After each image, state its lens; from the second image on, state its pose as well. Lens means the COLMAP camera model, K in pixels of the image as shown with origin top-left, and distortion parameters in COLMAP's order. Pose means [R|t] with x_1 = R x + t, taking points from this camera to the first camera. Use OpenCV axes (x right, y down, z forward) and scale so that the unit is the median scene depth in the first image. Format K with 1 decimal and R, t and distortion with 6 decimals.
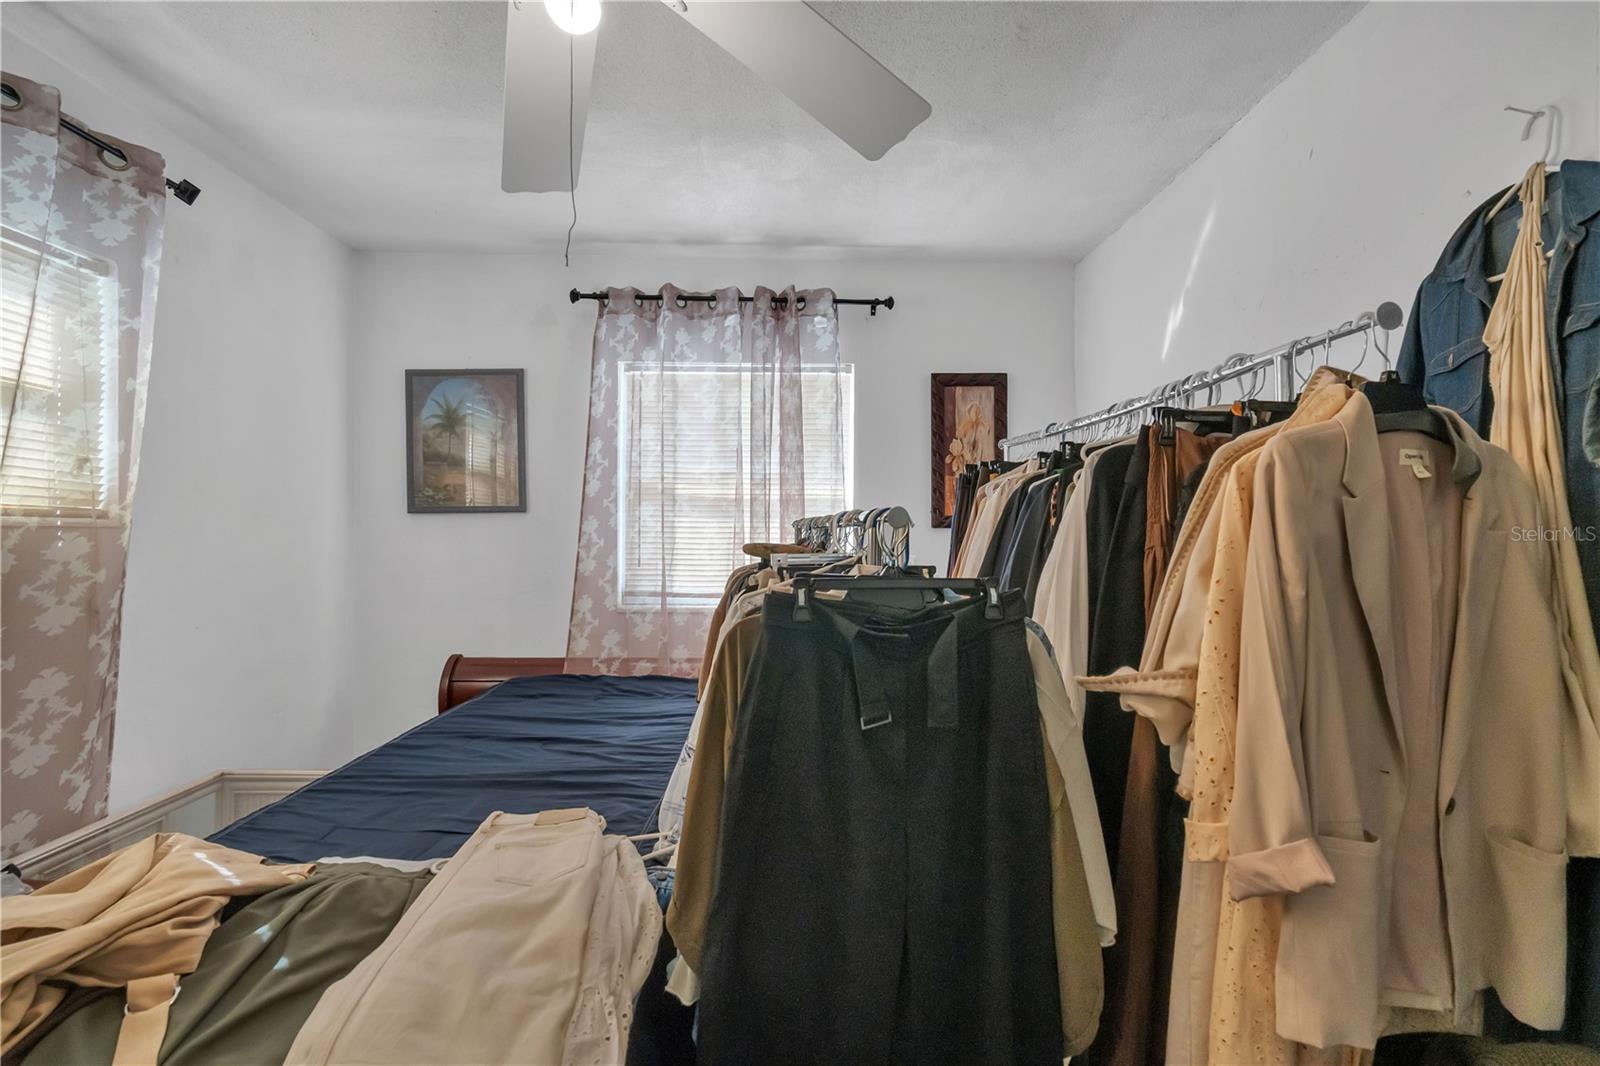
lens RADIAL K [[729.4, 0, 801.6], [0, 729.4, 532.5], [0, 0, 1]] dist [-0.004460, 0.001250]
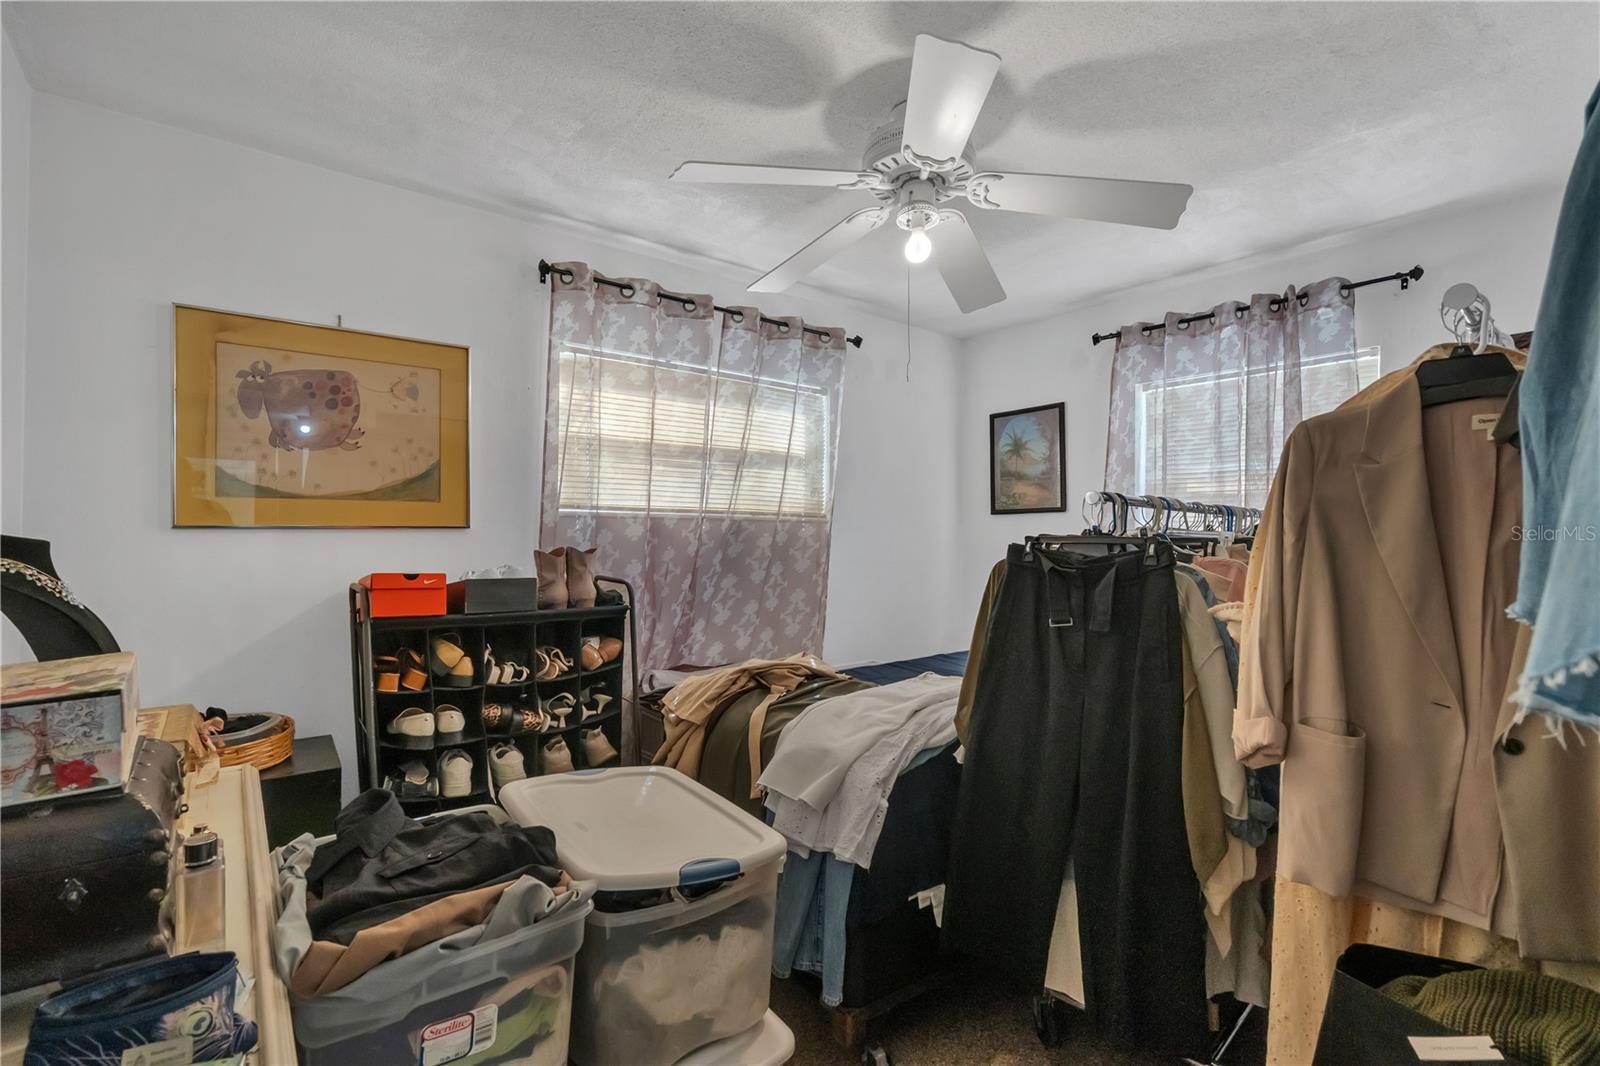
lens RADIAL K [[729.4, 0, 801.6], [0, 729.4, 532.5], [0, 0, 1]] dist [-0.004460, 0.001250]
pose [[0.606409, -0.003023, -0.795147, 0.421483], [-0.011292, 0.999859, -0.012413, 0.033722], [0.795072, 0.016506, 0.606290, -0.180083]]
